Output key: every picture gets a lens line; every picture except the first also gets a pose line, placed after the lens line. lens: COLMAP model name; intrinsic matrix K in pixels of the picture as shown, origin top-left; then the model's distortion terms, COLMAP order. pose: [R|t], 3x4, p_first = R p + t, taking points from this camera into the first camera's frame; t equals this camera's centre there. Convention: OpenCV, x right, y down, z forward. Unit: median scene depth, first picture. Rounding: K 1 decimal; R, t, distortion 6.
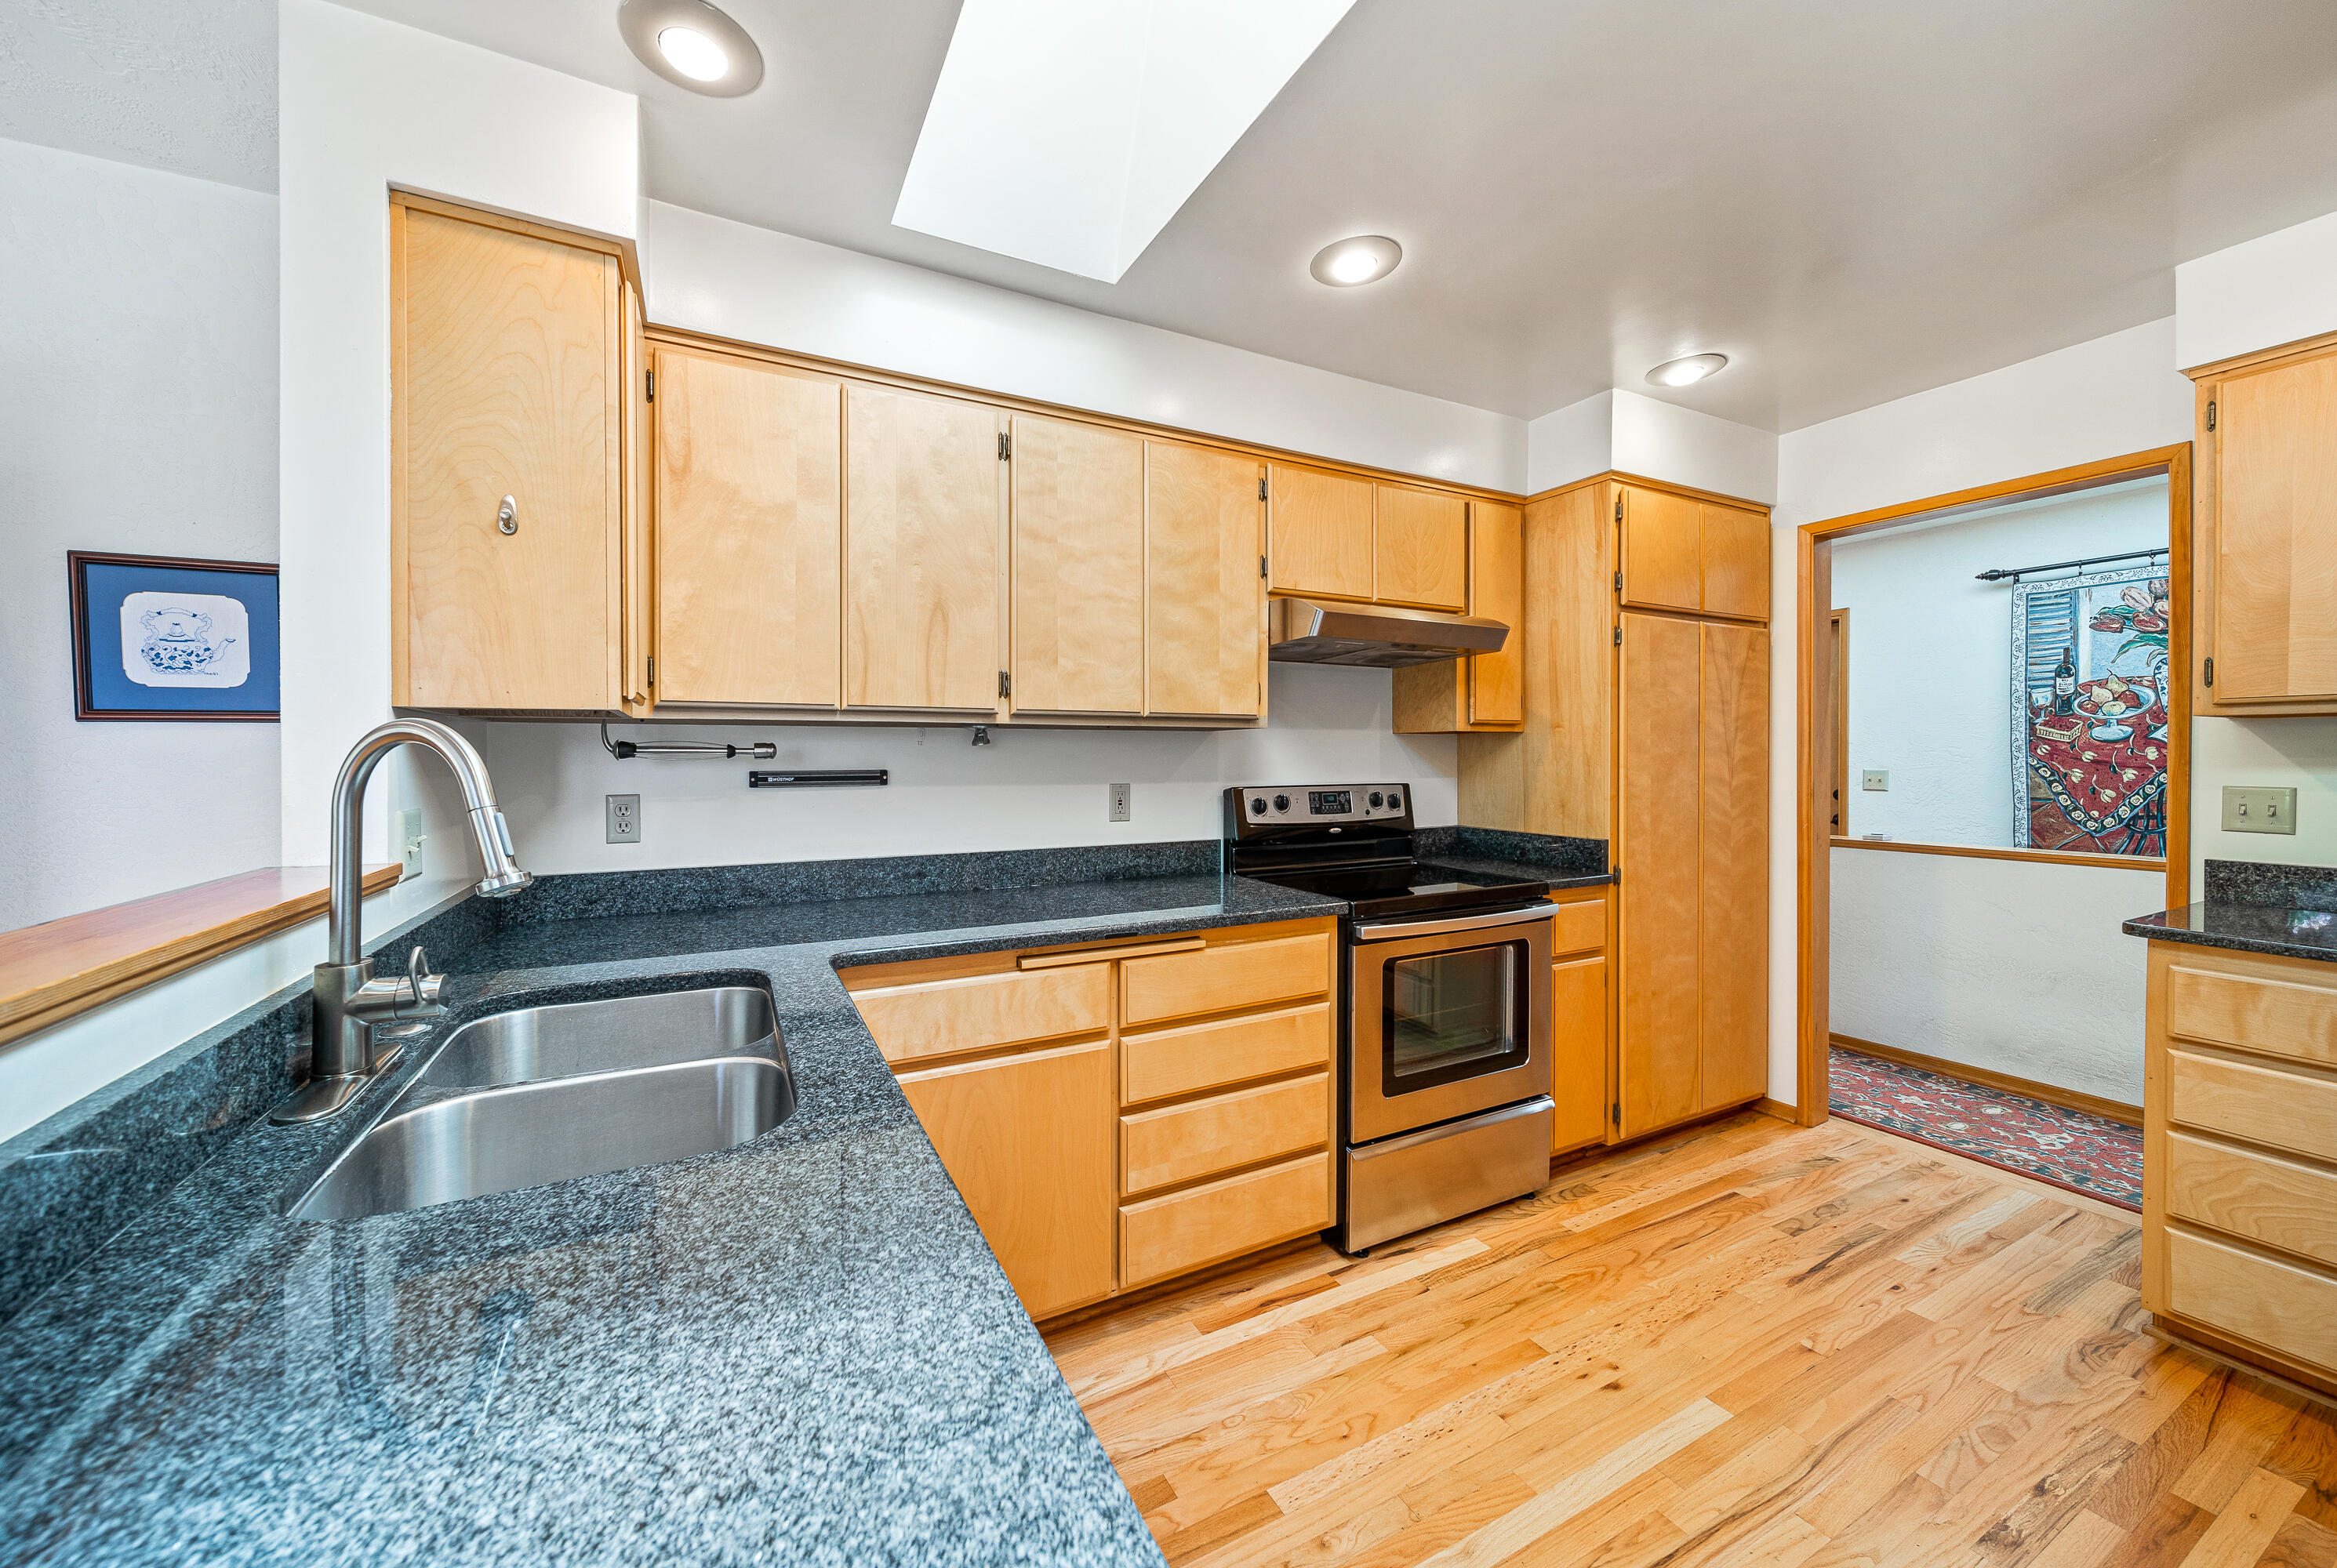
lens RADIAL K [[859.2, 0, 1163.5], [0, 859.2, 763.0], [0, 0, 1]] dist [0.001164, -0.000172]
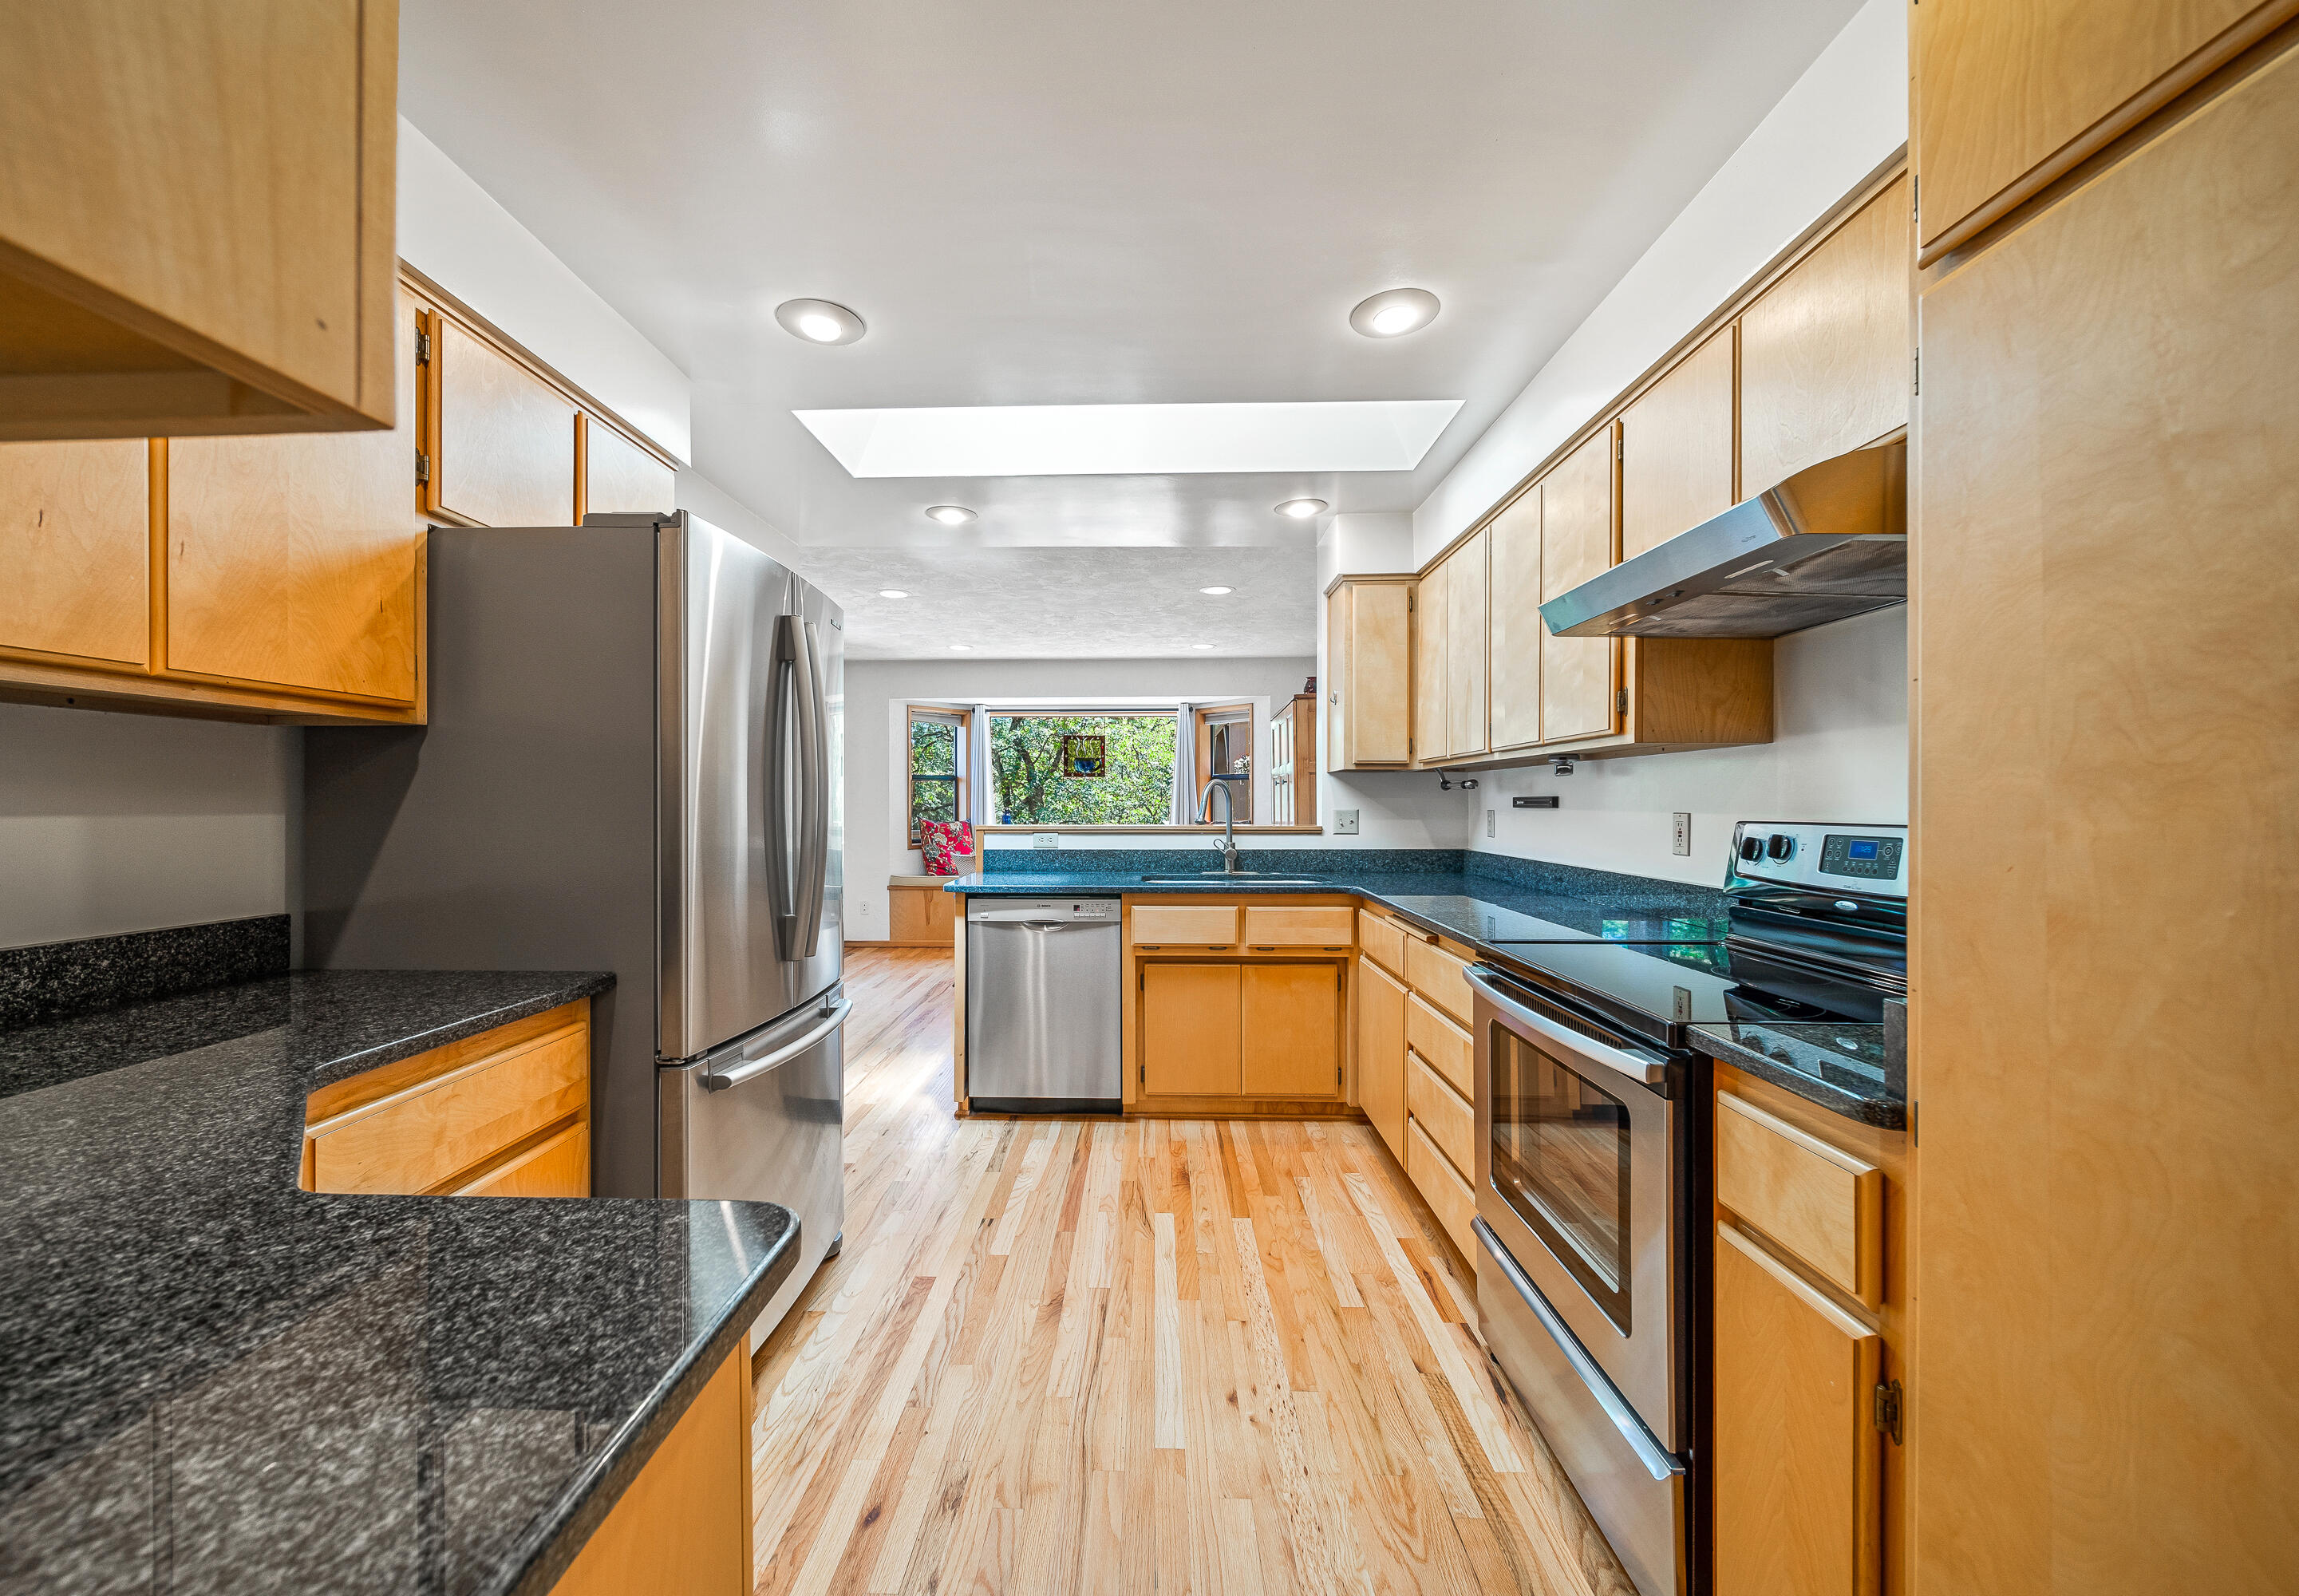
lens RADIAL K [[890.1, 0, 1142.3], [0, 890.1, 796.0], [0, 0, 1]] dist [0.000435, 0.000012]
pose [[-0.482044, -0.006537, -0.876123, 1.238045], [-0.011267, 0.999936, -0.001262, 0.017386], [0.876075, 0.009263, -0.482086, 1.163915]]
